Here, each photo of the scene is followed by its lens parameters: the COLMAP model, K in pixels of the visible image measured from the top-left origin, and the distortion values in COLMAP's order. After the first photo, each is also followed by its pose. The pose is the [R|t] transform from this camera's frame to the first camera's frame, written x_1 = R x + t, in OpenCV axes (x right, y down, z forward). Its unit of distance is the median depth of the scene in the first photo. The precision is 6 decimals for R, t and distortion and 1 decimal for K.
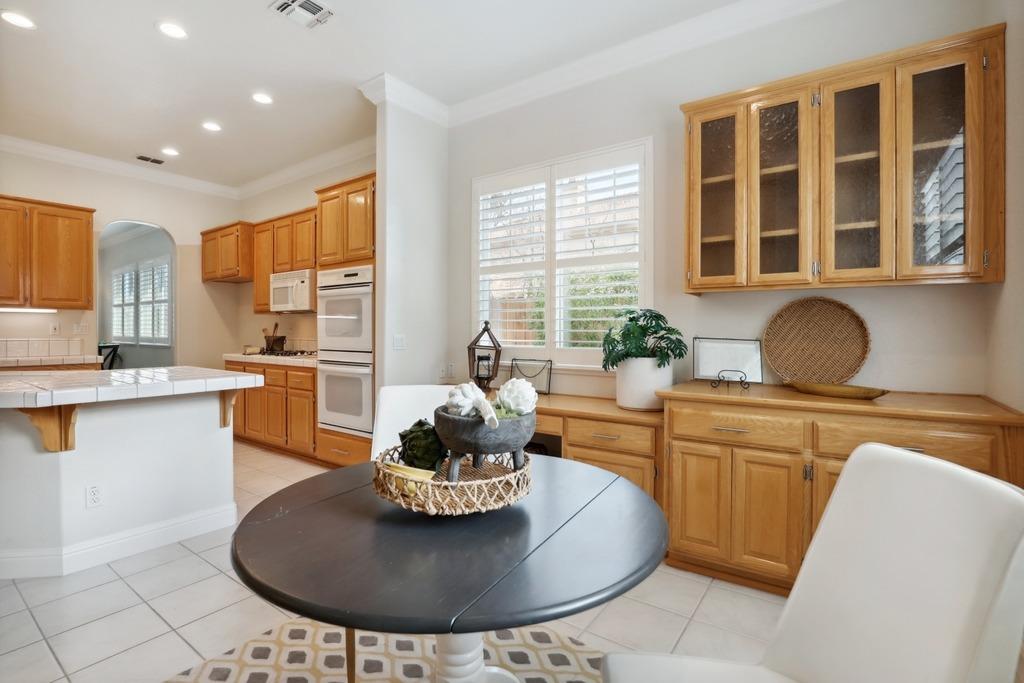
lens RADIAL K [[479.3, 0, 508.6], [0, 479.3, 332.1], [0, 0, 1]] dist [-0.030356, 0.001169]
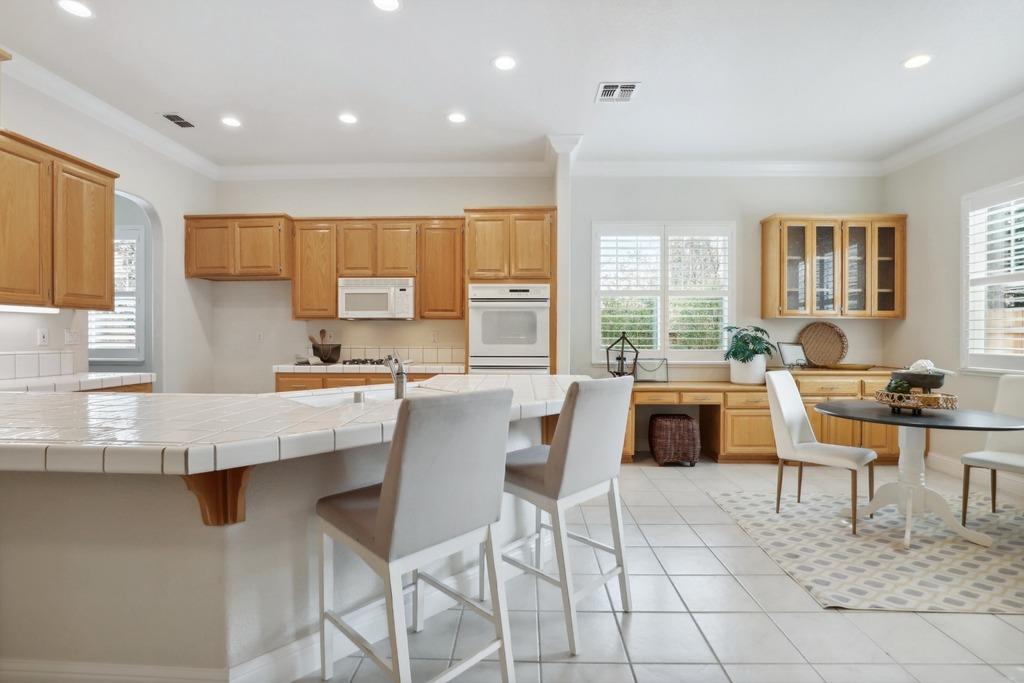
lens RADIAL K [[479.3, 0, 516.3], [0, 479.3, 338.7], [0, 0, 1]] dist [-0.030356, 0.001169]
pose [[0.825993, -0.001563, 0.563678, -0.970698], [0.001948, 0.999998, -0.000081, -0.003238], [-0.563677, 0.001165, 0.825995, 0.047455]]
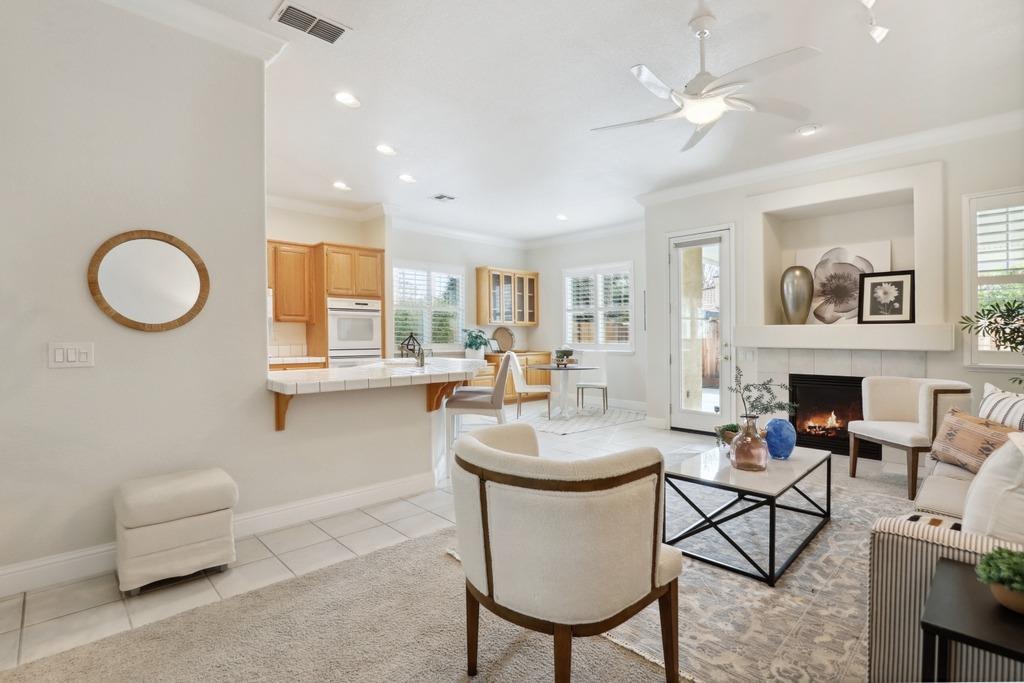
lens RADIAL K [[479.3, 0, 506.1], [0, 479.3, 345.6], [0, 0, 1]] dist [-0.030356, 0.001169]
pose [[0.192568, -0.017654, 0.981125, -1.857360], [0.011873, 0.999807, 0.015660, 0.006757], [-0.981212, 0.008633, 0.192741, 0.171304]]
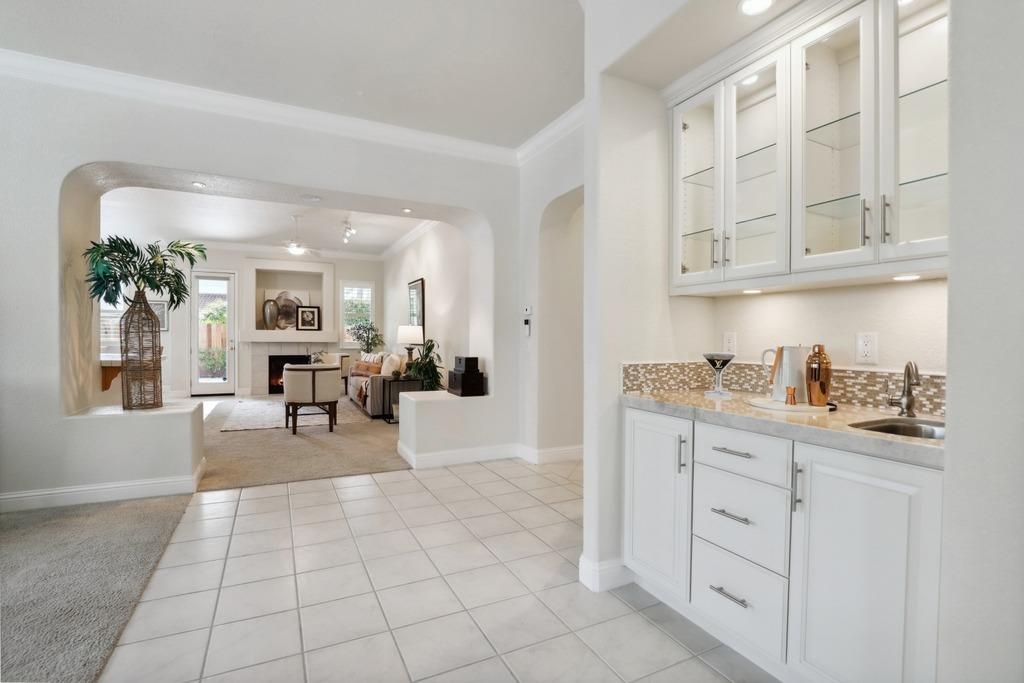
lens RADIAL K [[479.3, 0, 514.5], [0, 479.3, 340.5], [0, 0, 1]] dist [-0.030356, 0.001169]
pose [[-0.886577, -0.006962, 0.462528, -3.394467], [-0.000763, 0.999907, 0.013588, -0.005178], [-0.462580, 0.011694, -0.886501, 2.118309]]
